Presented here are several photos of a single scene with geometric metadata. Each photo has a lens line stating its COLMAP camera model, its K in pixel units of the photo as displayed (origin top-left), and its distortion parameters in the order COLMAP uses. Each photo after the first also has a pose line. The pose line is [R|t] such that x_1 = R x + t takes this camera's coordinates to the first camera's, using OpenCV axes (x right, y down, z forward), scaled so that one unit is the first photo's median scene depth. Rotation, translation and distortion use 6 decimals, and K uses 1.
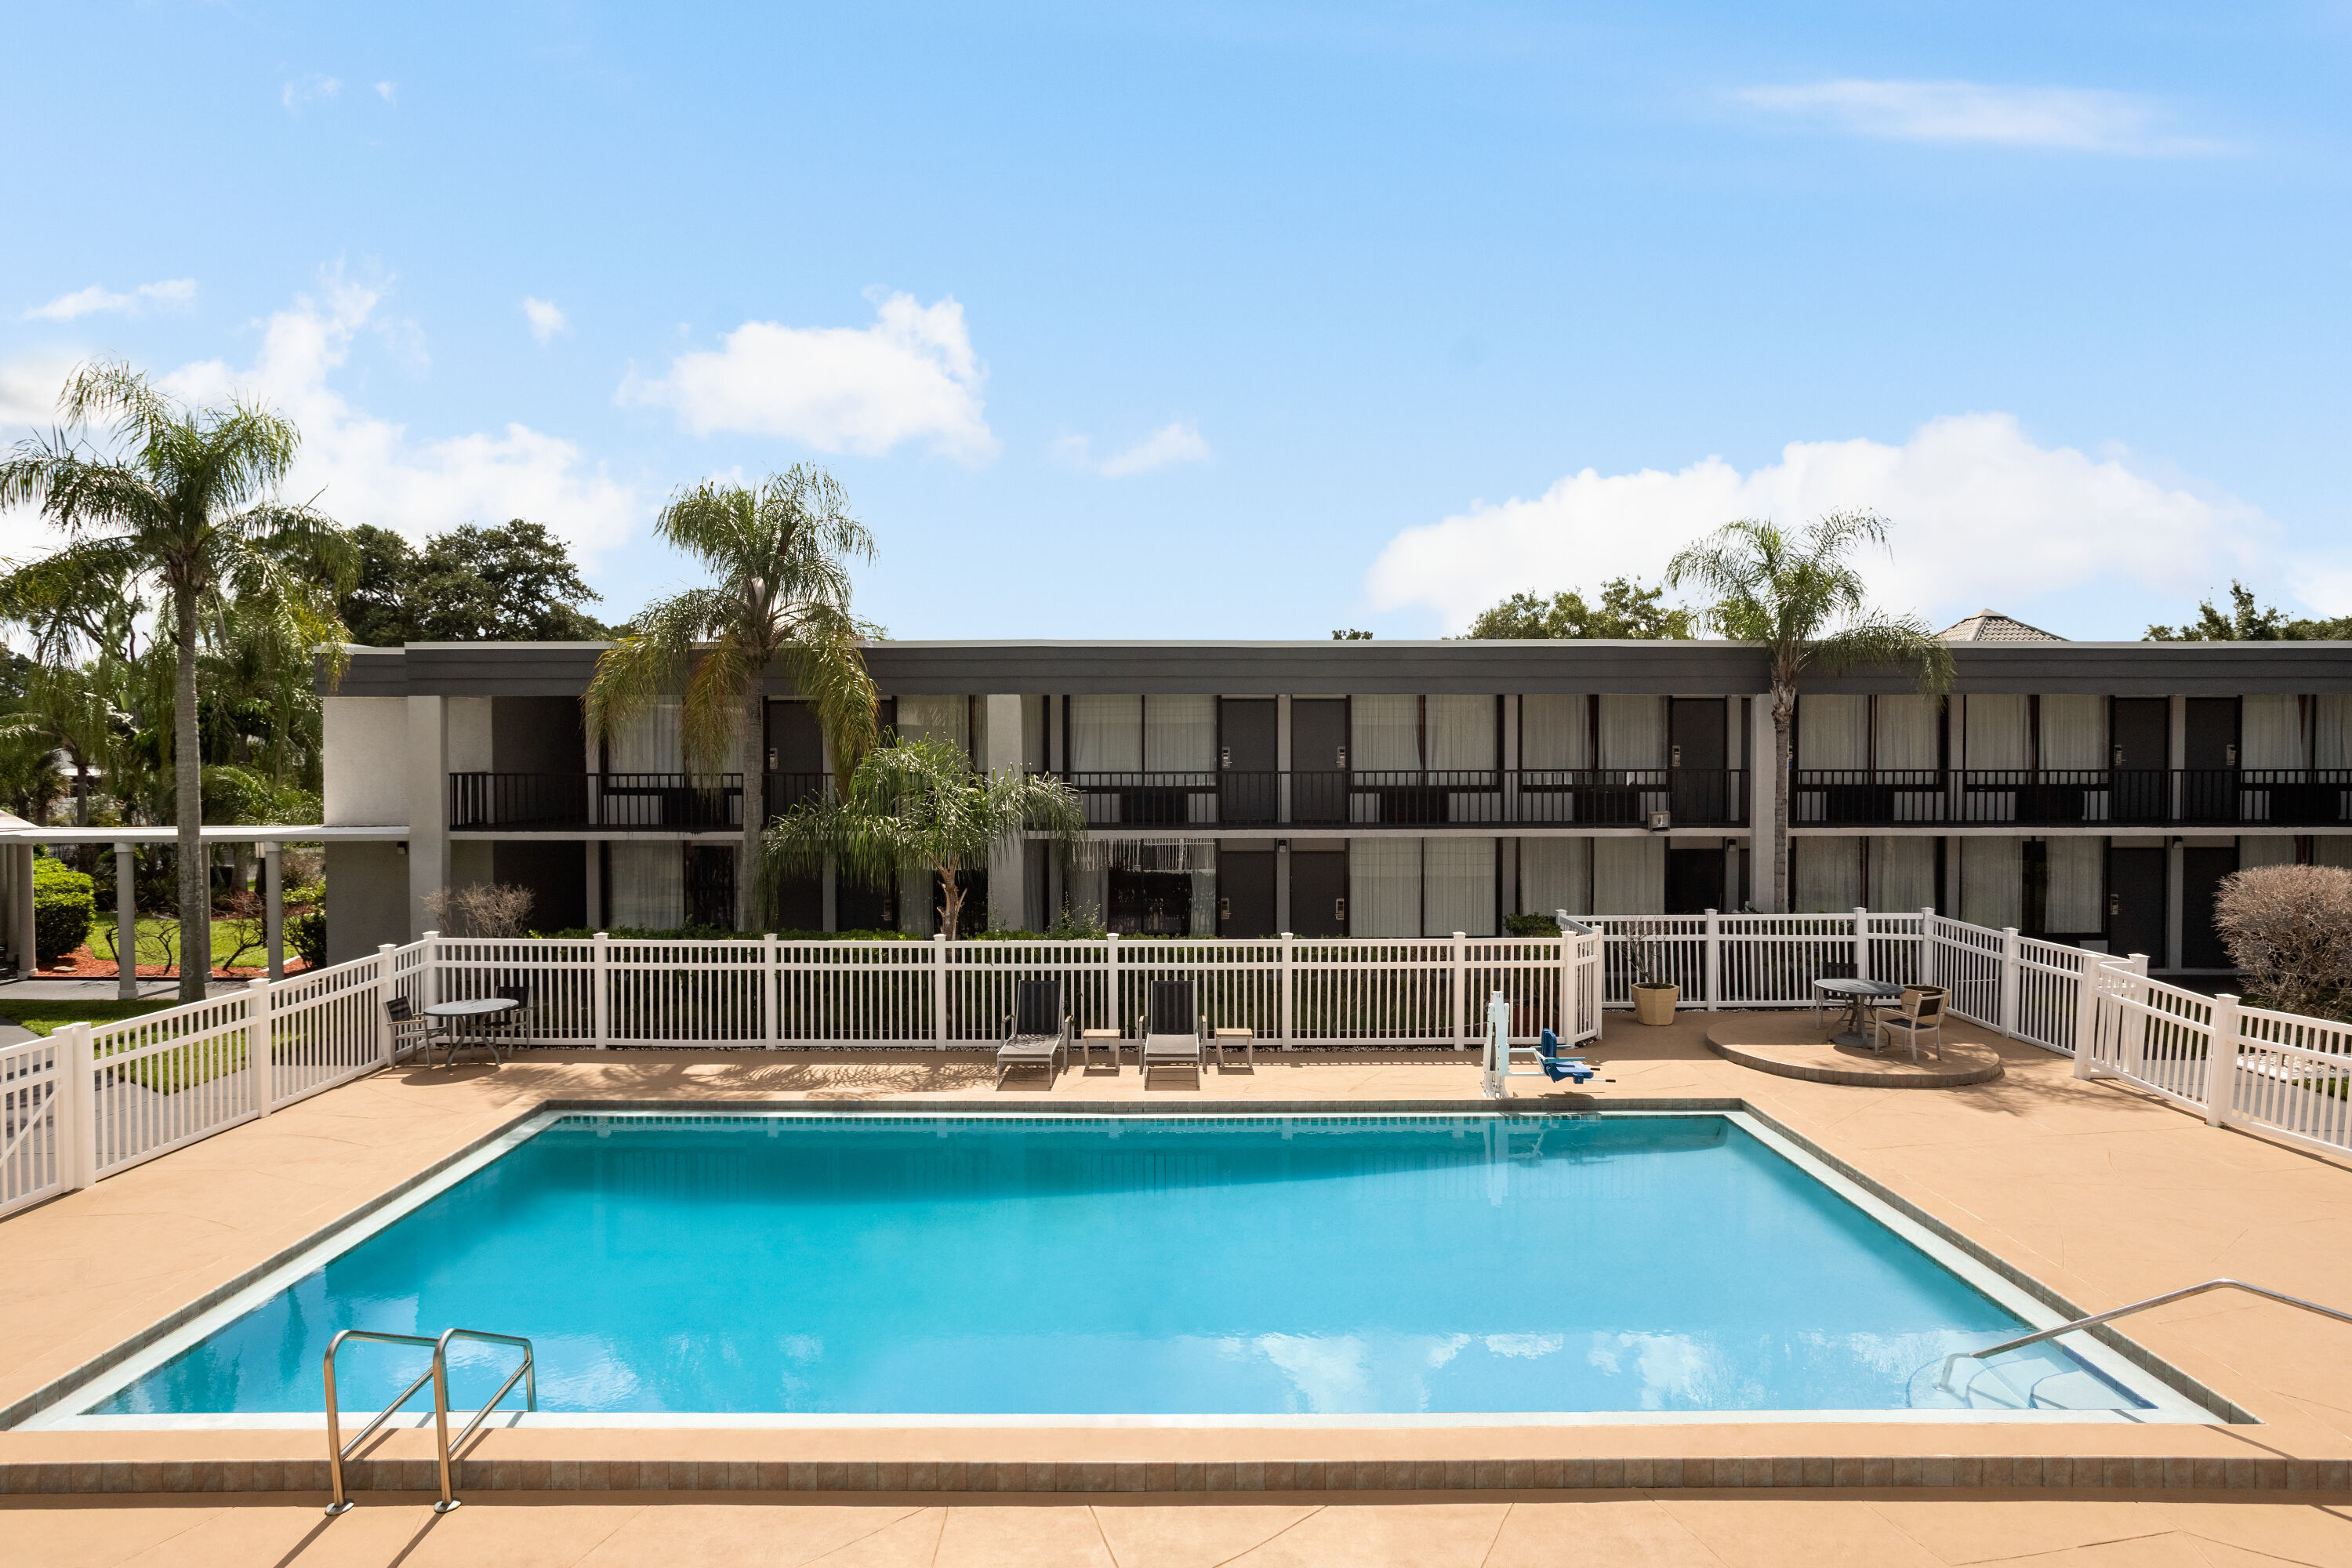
lens RADIAL K [[1304.6, 0, 1174.5], [0, 1304.6, 778.9], [0, 0, 1]] dist [-0.033662, -0.001511]
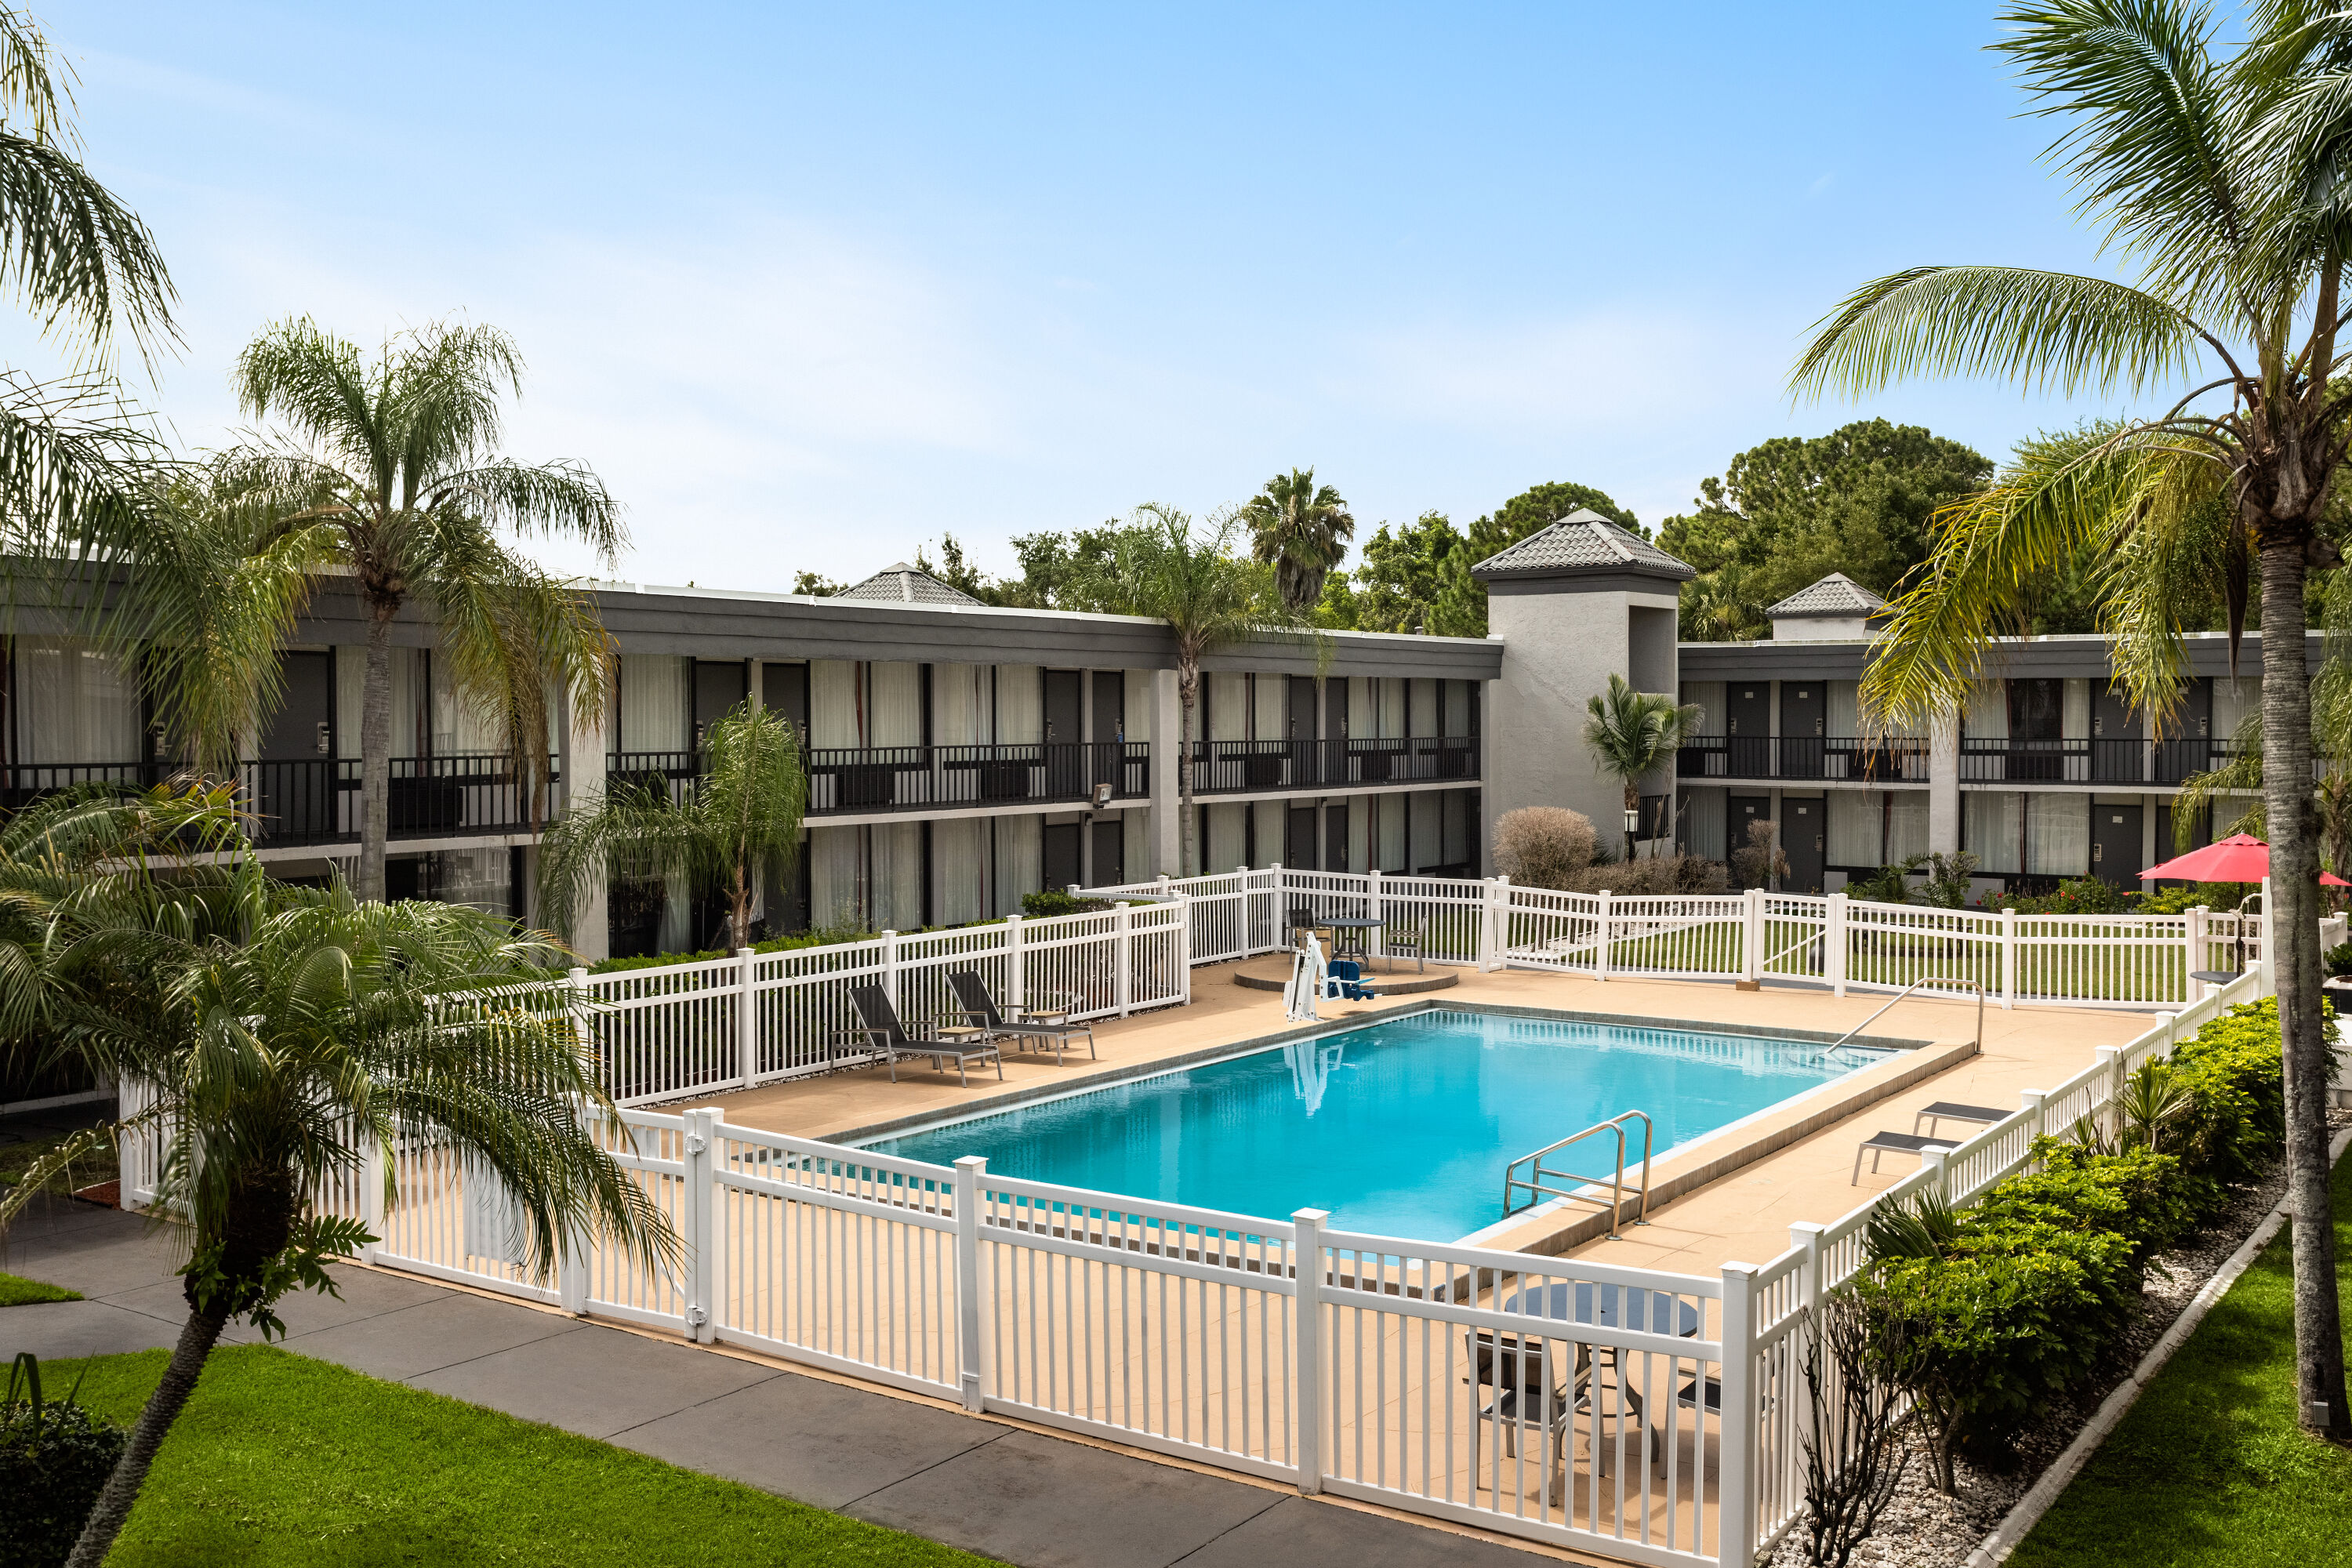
lens RADIAL K [[2202.5, 0, 1176.6], [0, 2202.5, 781.6], [0, 0, 1]] dist [0.006694, 0.000000]
pose [[0.567745, -0.024240, 0.822847, -0.912912], [0.023237, 0.999640, 0.013414, 0.001353], [-0.822876, 0.011505, 0.568104, -0.013849]]
